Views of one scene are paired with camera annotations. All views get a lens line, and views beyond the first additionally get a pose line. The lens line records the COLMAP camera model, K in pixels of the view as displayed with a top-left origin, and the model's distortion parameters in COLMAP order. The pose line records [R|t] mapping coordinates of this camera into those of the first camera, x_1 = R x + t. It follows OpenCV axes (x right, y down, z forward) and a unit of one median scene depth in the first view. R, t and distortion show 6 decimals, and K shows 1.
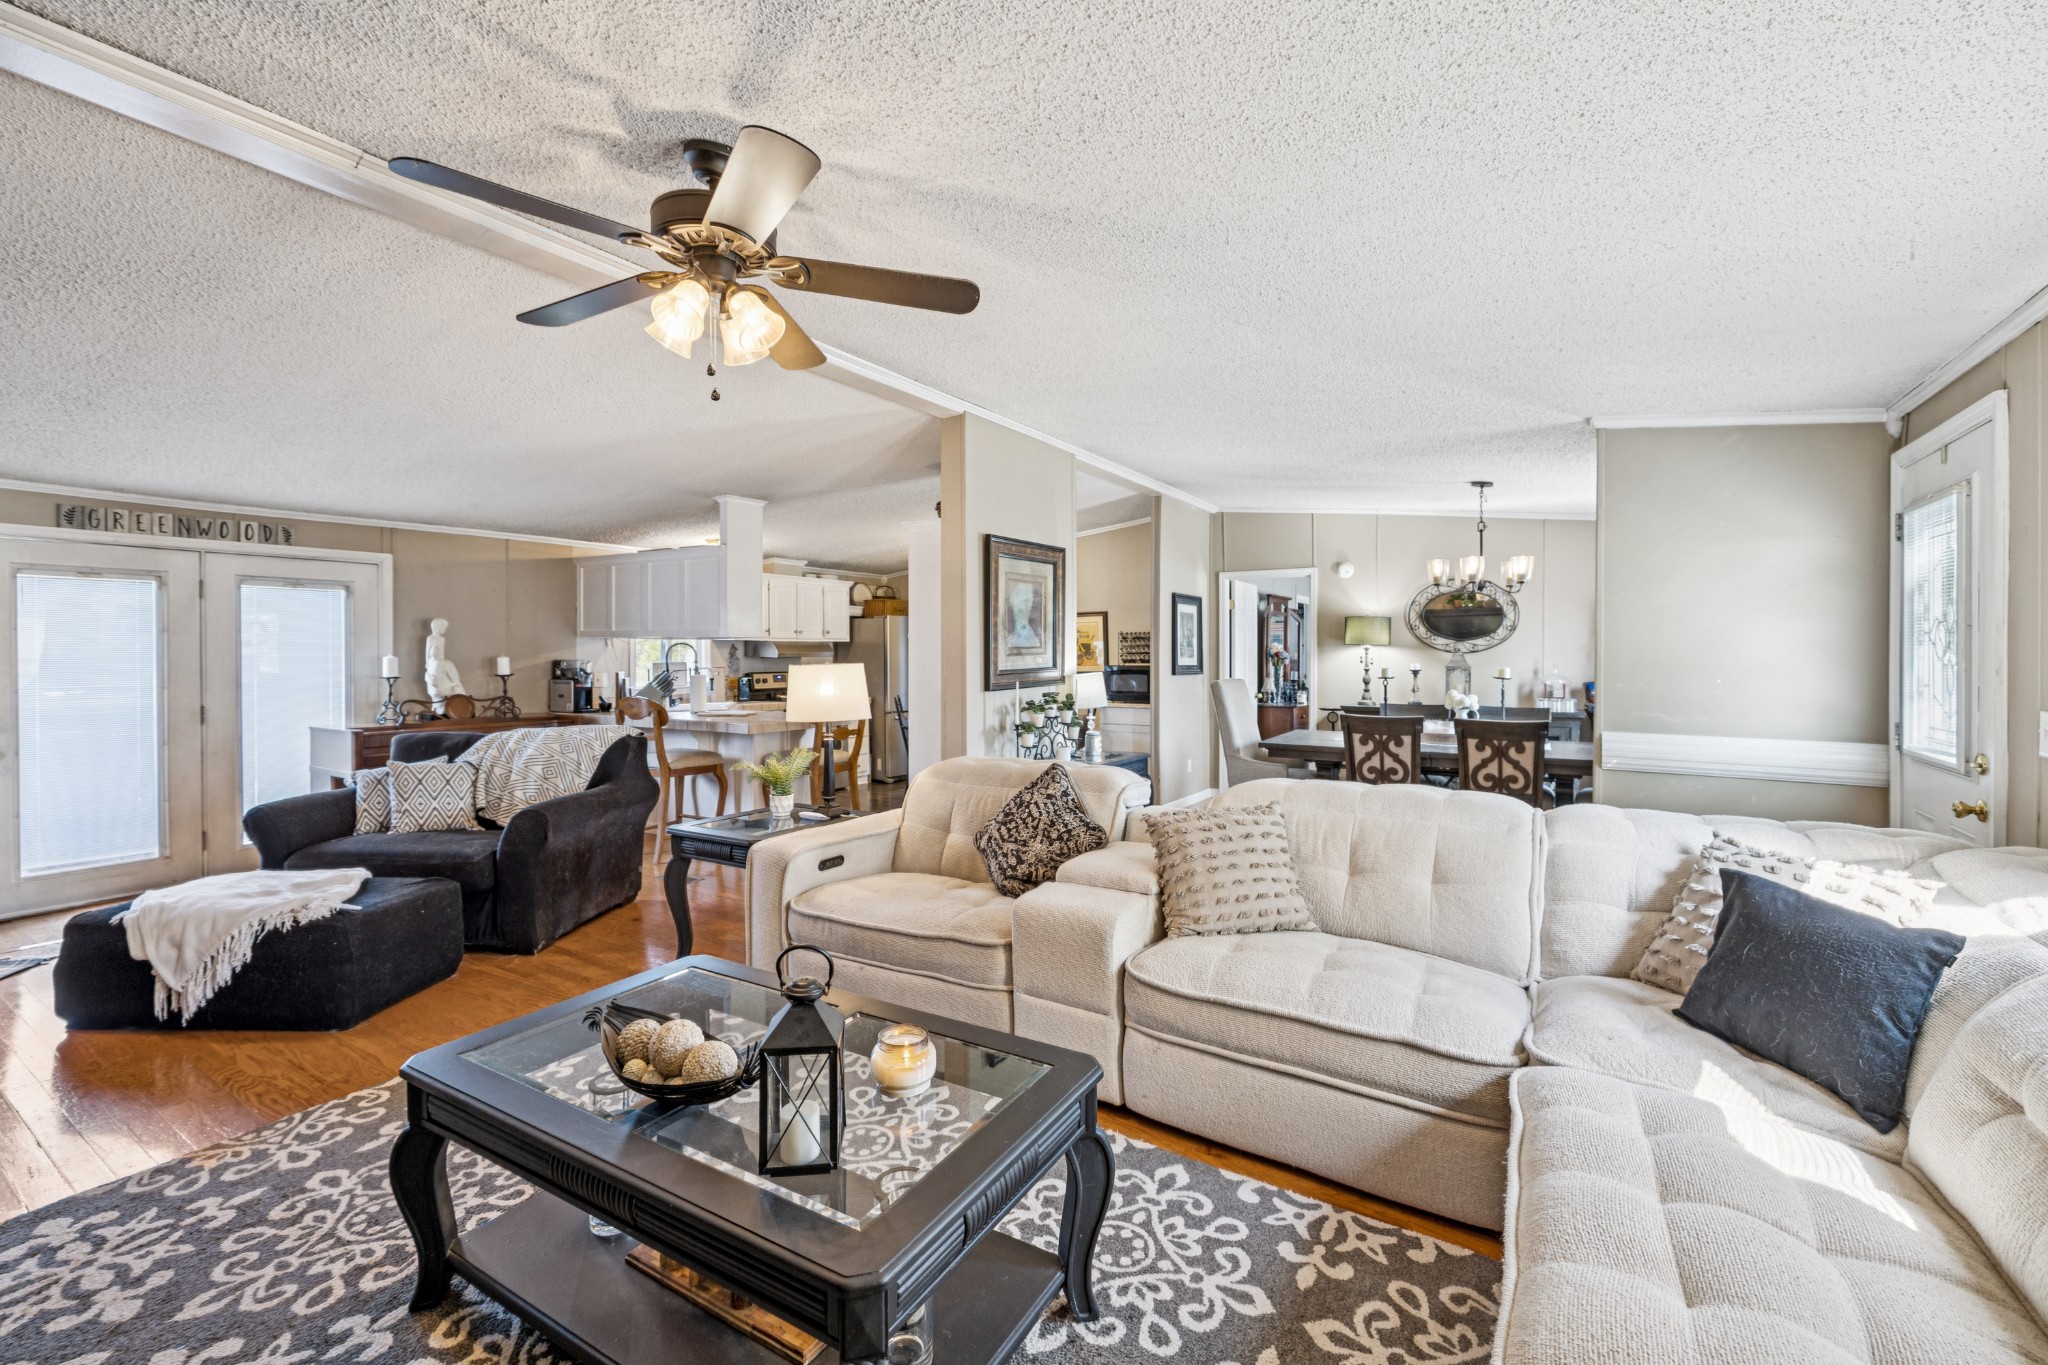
lens RADIAL K [[858.2, 0, 1014.2], [0, 858.2, 664.6], [0, 0, 1]] dist [0.001785, -0.000193]
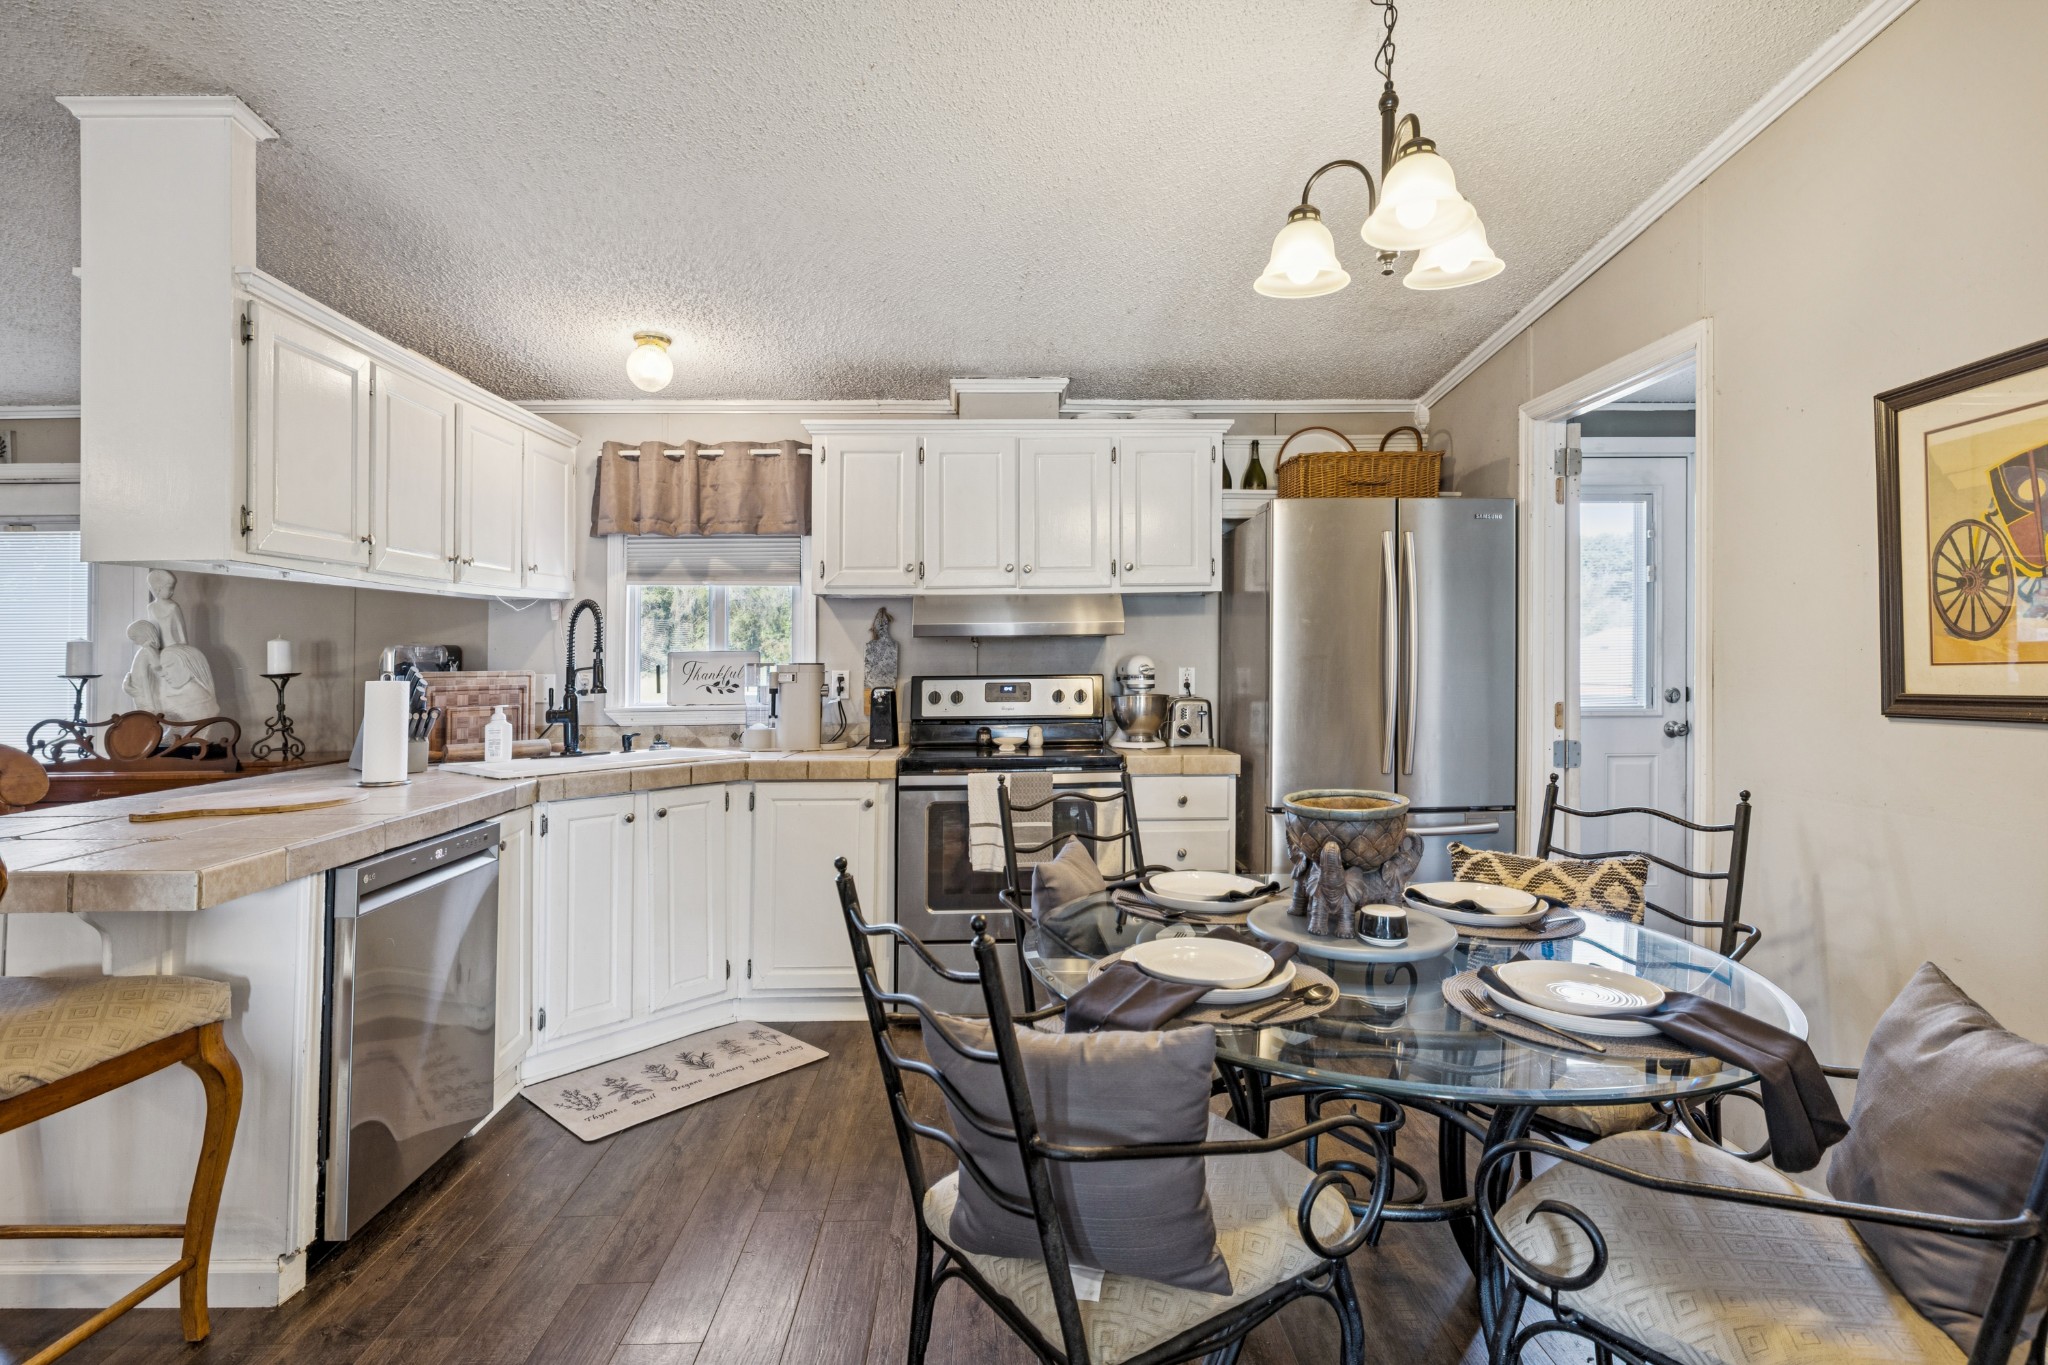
lens RADIAL K [[1013.1, 0, 1026.4], [0, 1013.1, 657.9], [0, 0, 1]] dist [-0.000694, -0.000181]
pose [[0.572934, -0.000594, -0.819601, 0.193197], [-0.002651, 0.999993, -0.002578, 0.002933], [0.819597, 0.003649, 0.572929, 1.296662]]
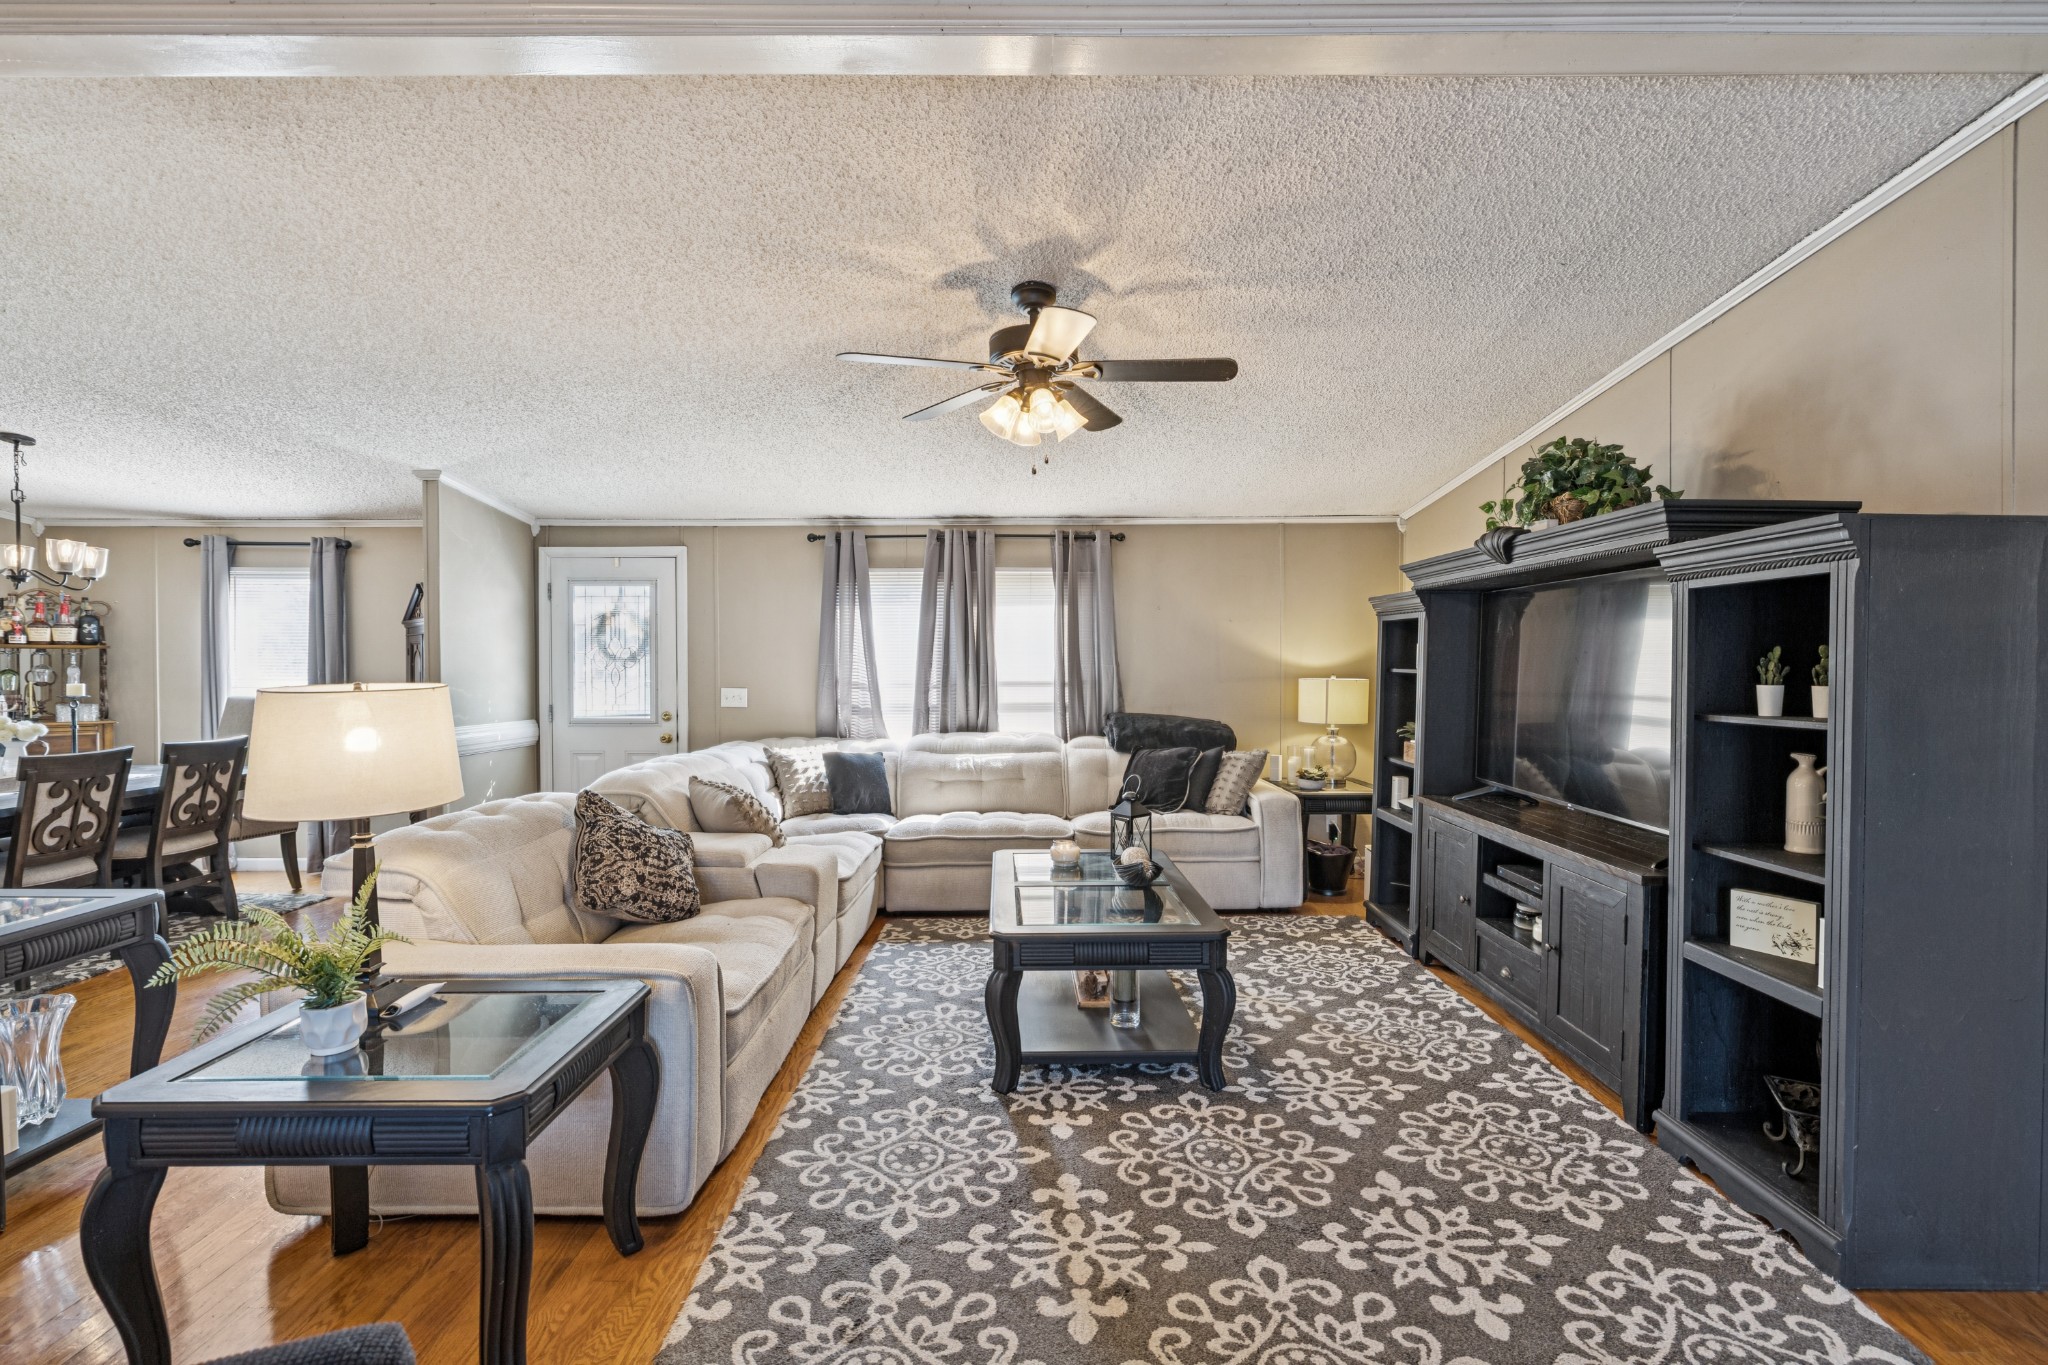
lens RADIAL K [[911.6, 0, 1030.5], [0, 911.6, 688.3], [0, 0, 1]] dist [-0.001390, 0.000157]
pose [[-0.540015, -0.021764, 0.841374, -0.658873], [0.012807, 0.999337, 0.034070, -0.010003], [-0.841558, 0.029174, -0.539378, 0.757583]]
